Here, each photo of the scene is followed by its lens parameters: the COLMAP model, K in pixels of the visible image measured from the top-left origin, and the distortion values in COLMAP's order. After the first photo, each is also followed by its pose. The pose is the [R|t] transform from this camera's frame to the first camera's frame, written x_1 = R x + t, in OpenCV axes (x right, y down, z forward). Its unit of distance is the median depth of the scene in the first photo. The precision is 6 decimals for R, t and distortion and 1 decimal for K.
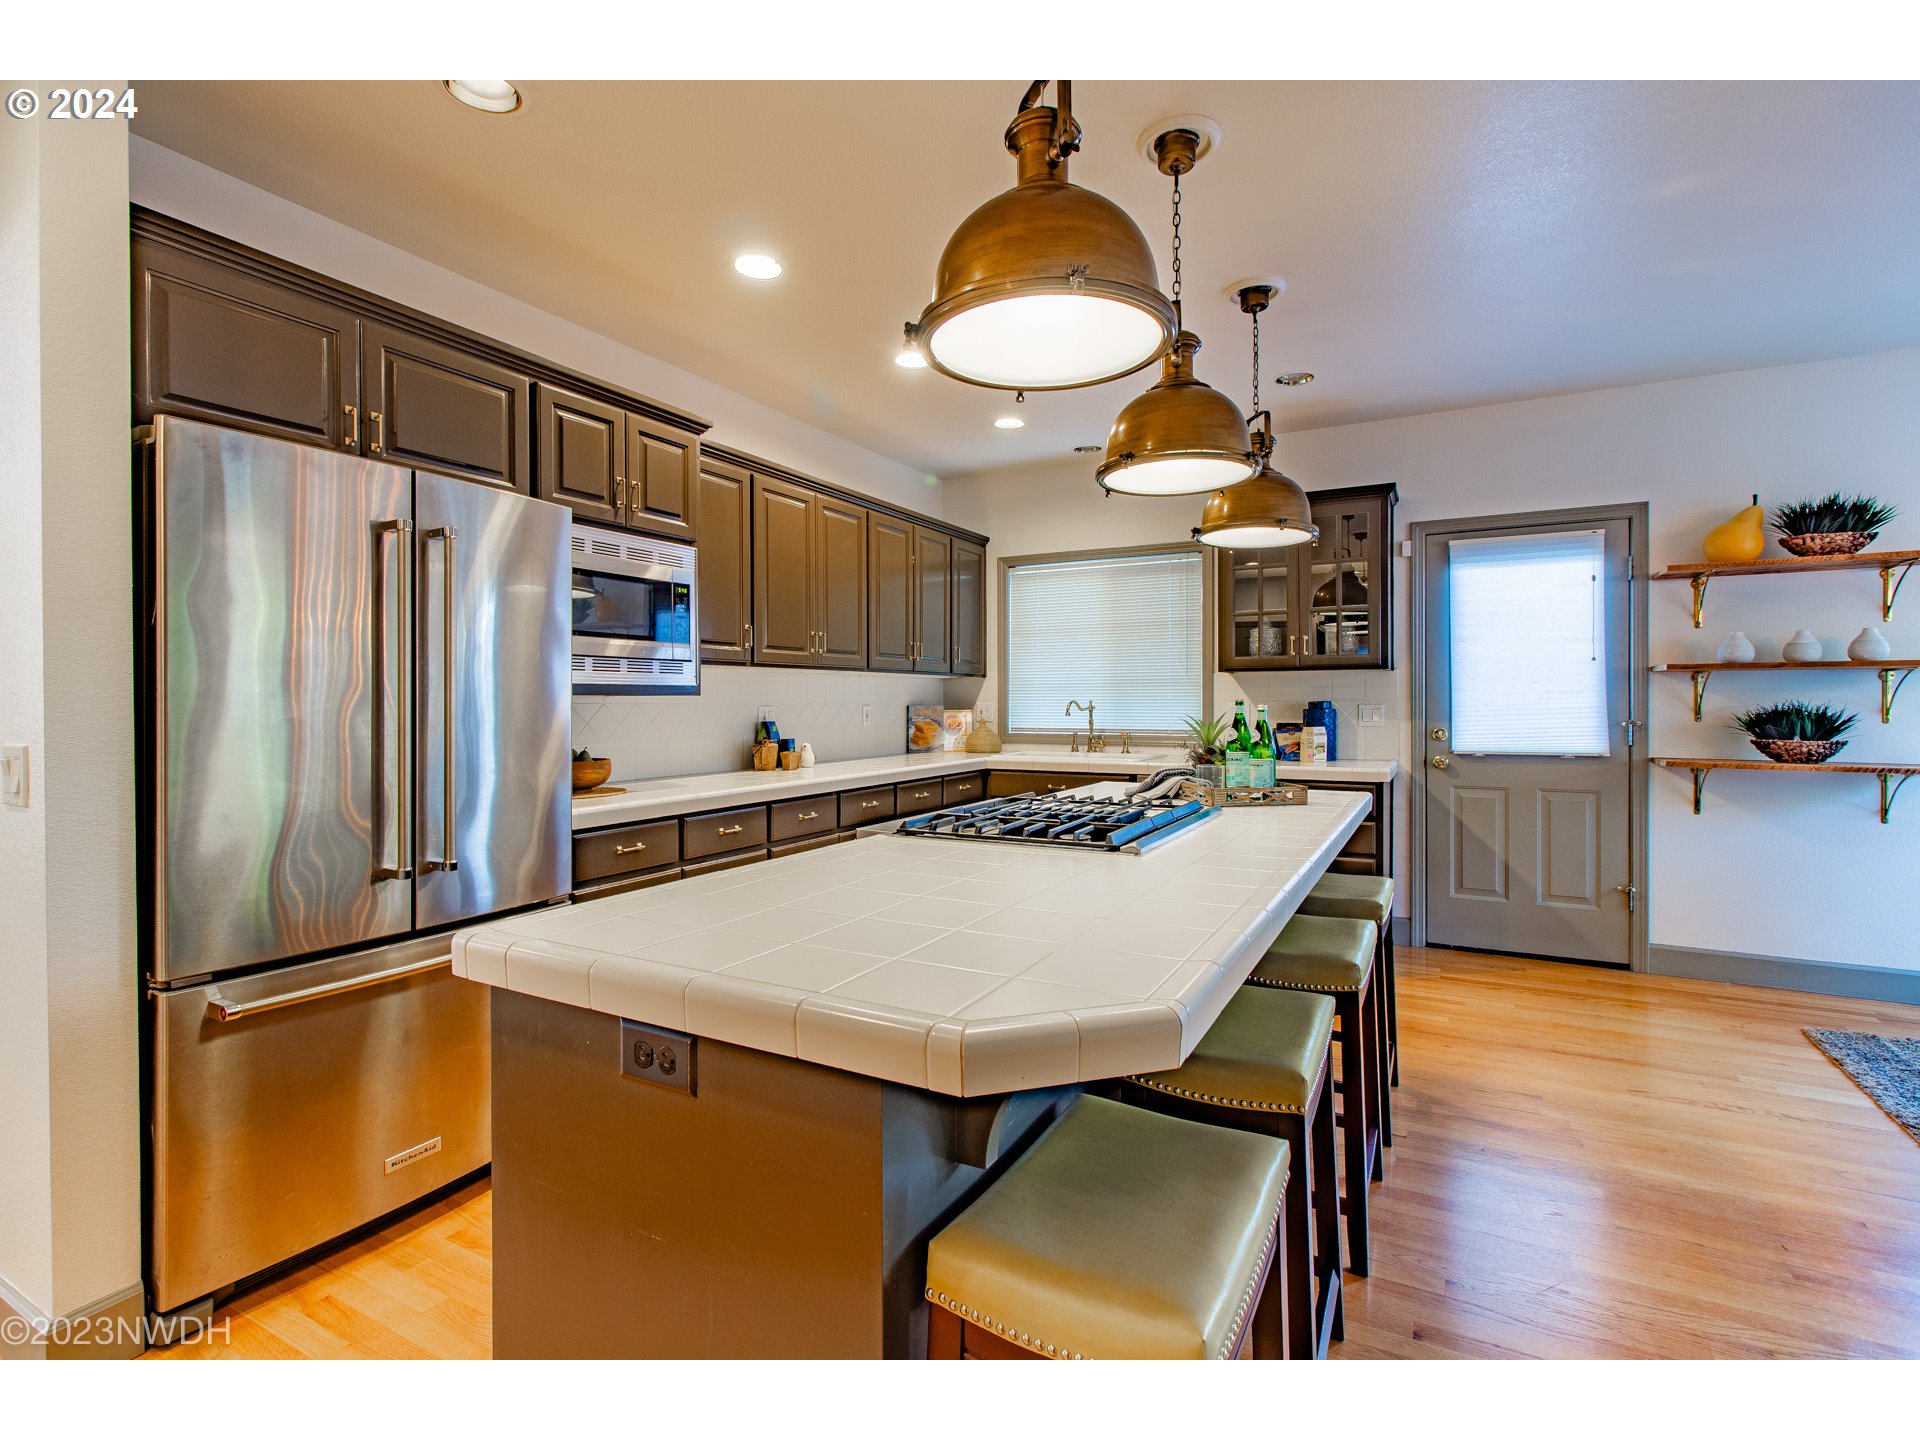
lens RADIAL K [[891.5, 0, 966.9], [0, 891.5, 713.4], [0, 0, 1]] dist [-0.001509, 0.001690]
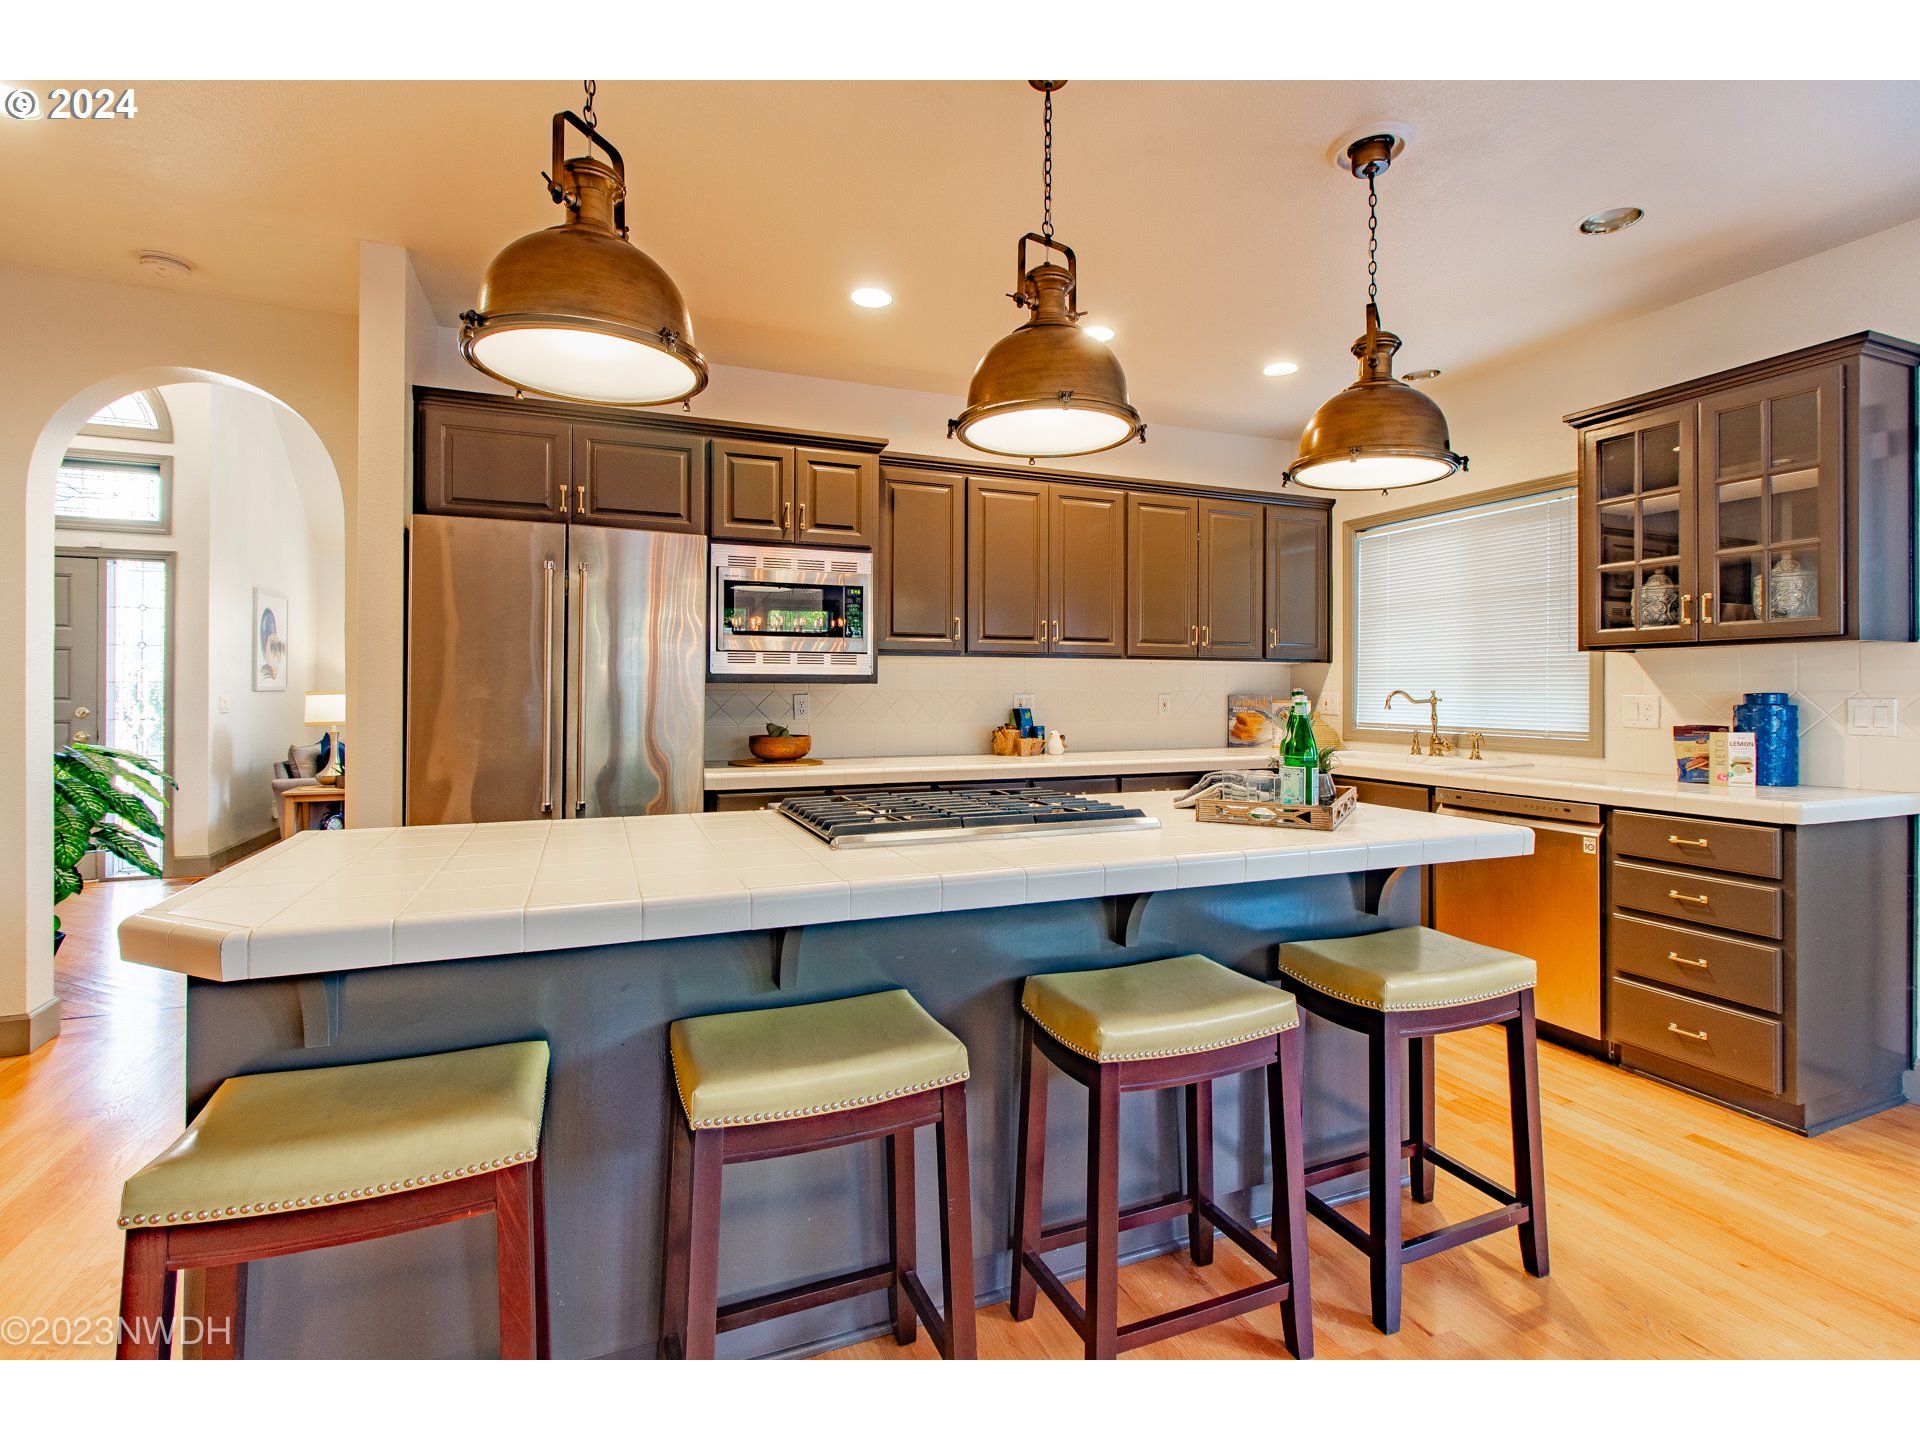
lens RADIAL K [[891.5, 0, 959.3], [0, 891.5, 708.1], [0, 0, 1]] dist [-0.001509, 0.001690]
pose [[0.772191, 0.017257, -0.635156, 0.415175], [-0.013688, 0.999851, 0.010524, -0.001905], [0.635243, 0.000567, 0.772312, 0.158446]]
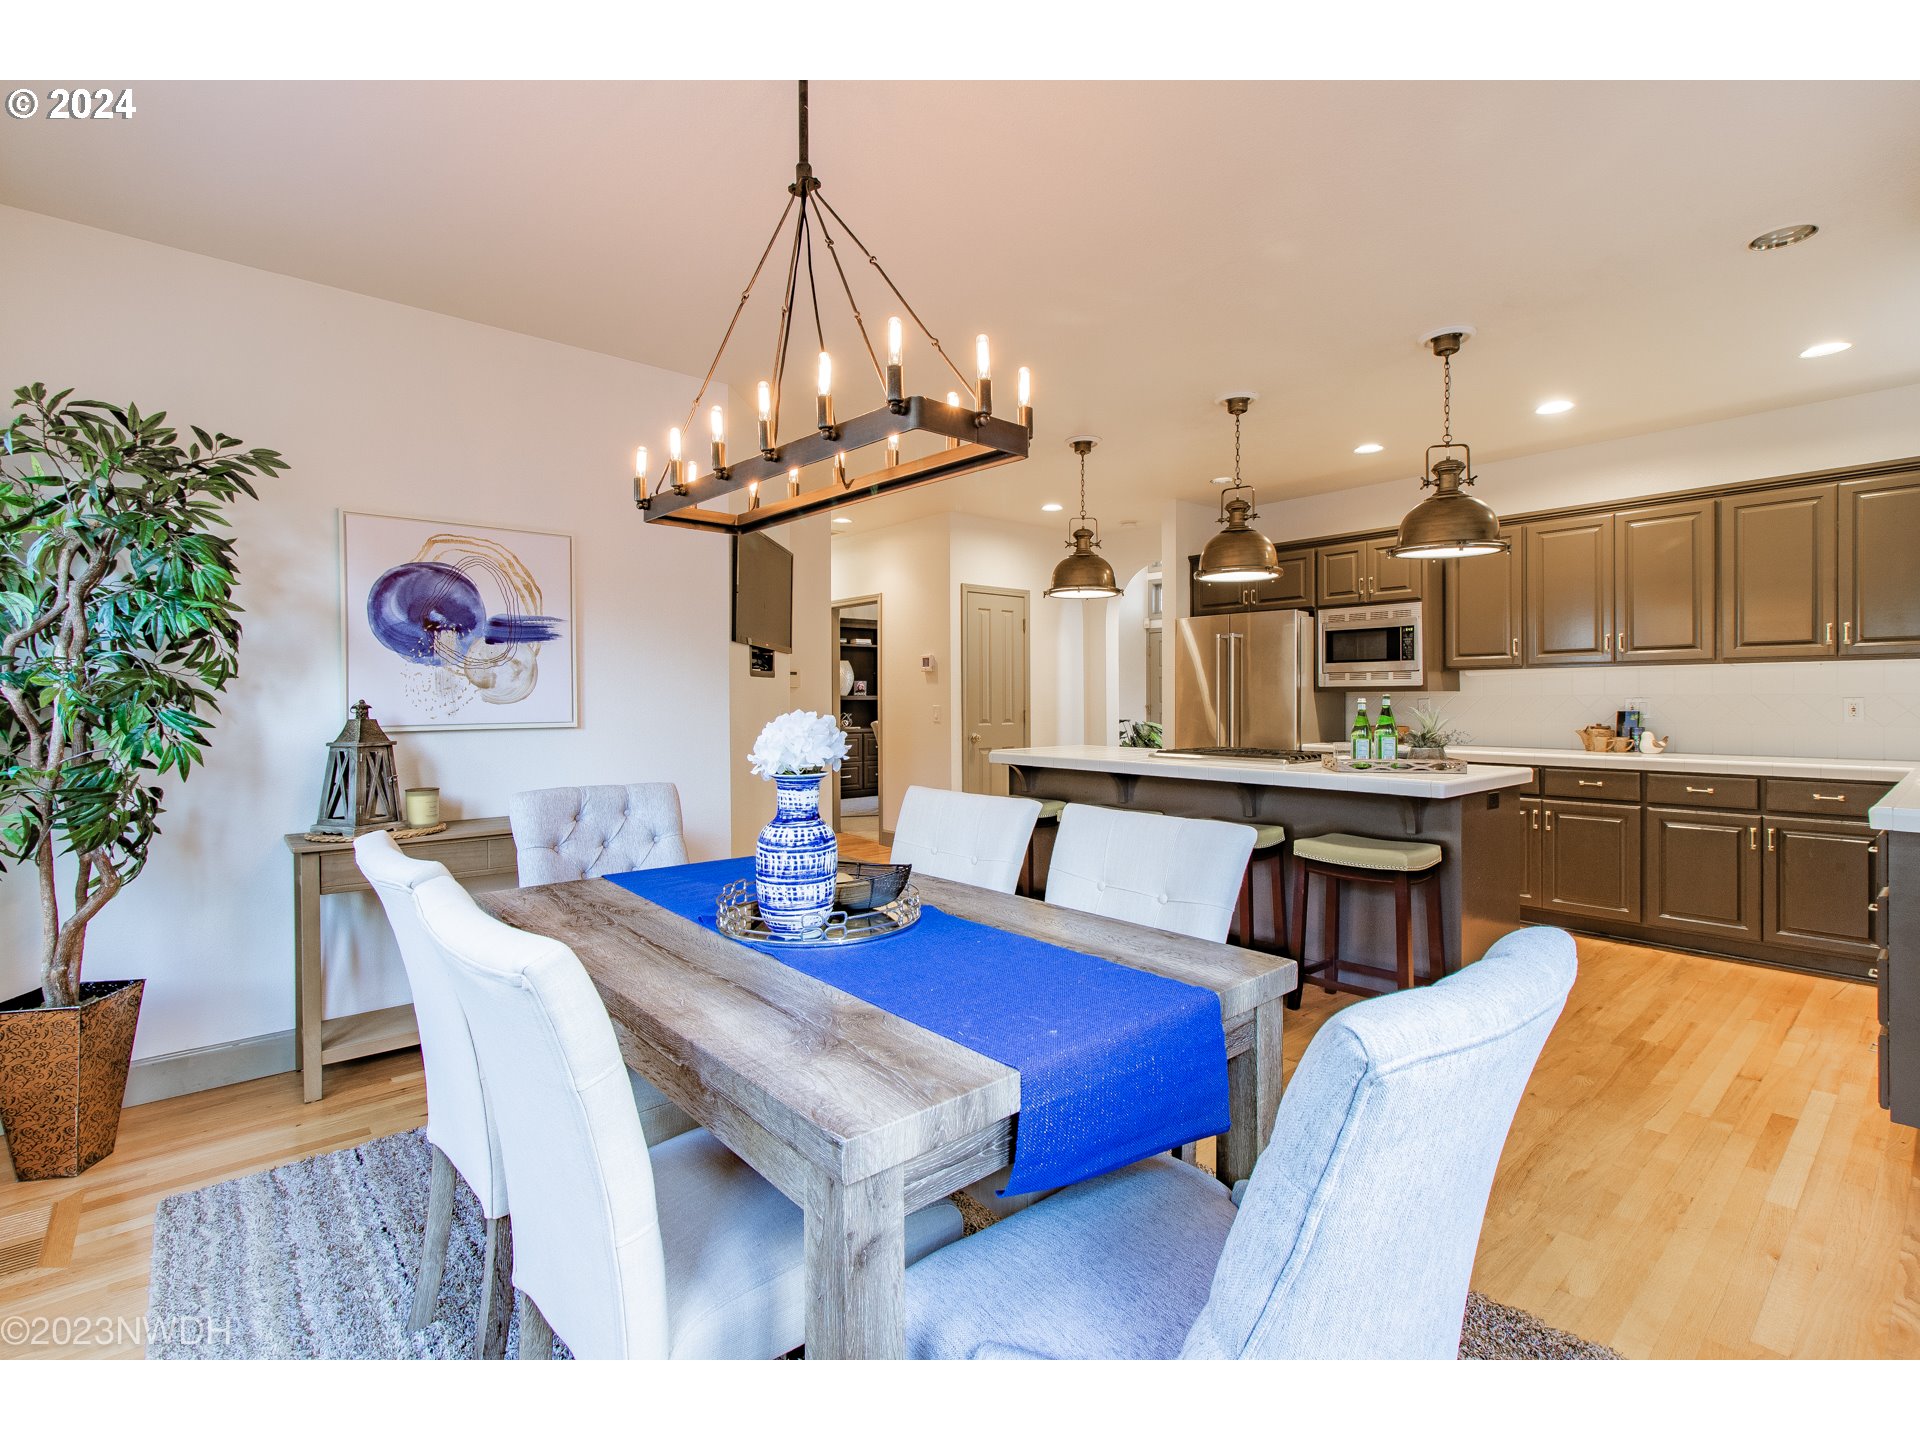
lens RADIAL K [[891.5, 0, 970.3], [0, 891.5, 699.2], [0, 0, 1]] dist [-0.001509, 0.001690]
pose [[-0.337265, 0.006908, -0.941384, 1.254390], [-0.007290, 0.999924, 0.009949, -0.013031], [0.941381, 0.010219, -0.337189, 0.632065]]
